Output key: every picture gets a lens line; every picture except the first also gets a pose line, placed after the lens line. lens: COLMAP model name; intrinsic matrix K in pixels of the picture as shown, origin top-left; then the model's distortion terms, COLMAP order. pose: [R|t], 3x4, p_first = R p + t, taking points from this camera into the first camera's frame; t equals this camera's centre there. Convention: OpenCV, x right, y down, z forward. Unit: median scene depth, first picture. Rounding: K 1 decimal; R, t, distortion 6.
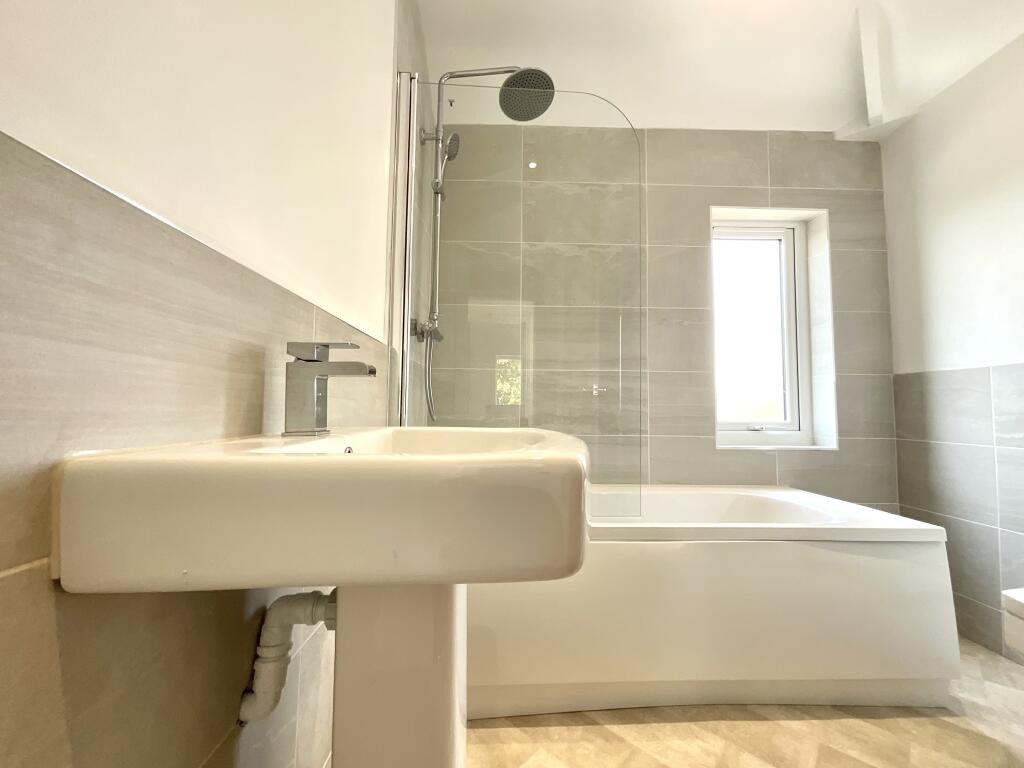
lens RADIAL K [[411.3, 0, 512.0], [0, 411.3, 384.0], [0, 0, 1]] dist [-0.000119, -0.000001]
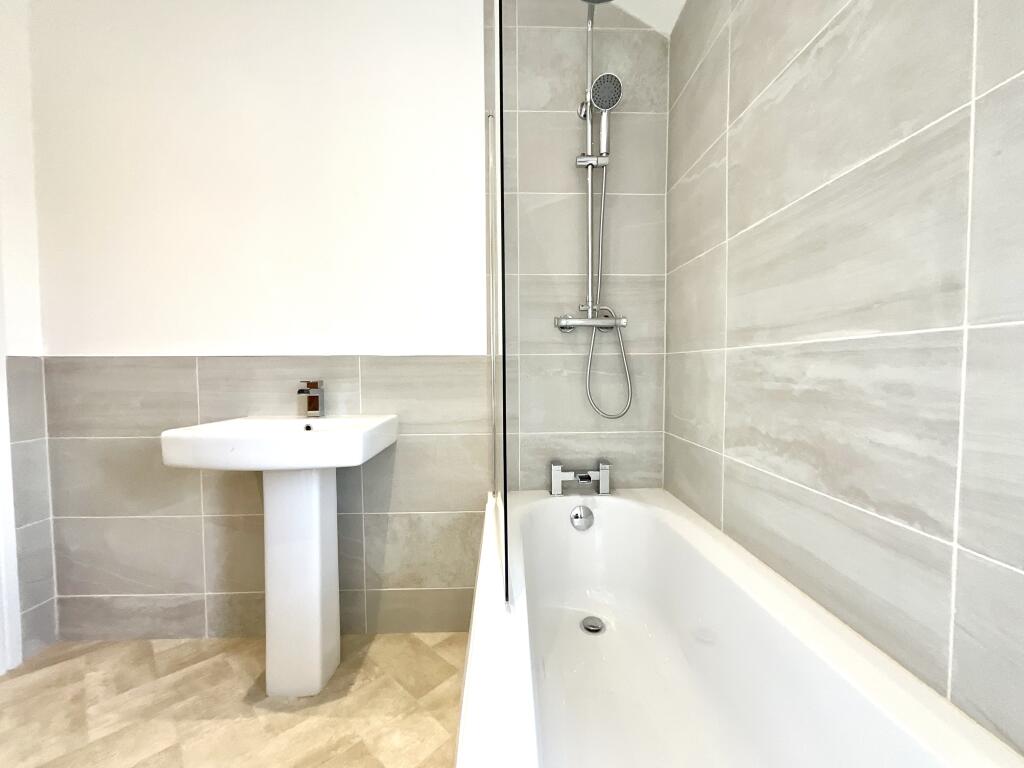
lens RADIAL K [[411.3, 0, 512.0], [0, 411.3, 384.0], [0, 0, 1]] dist [-0.000119, -0.000001]
pose [[0.003348, 0.032313, -0.999472, 0.627240], [0.067471, 0.997193, 0.032465, -0.023966], [0.997716, -0.067544, 0.001158, 0.682597]]
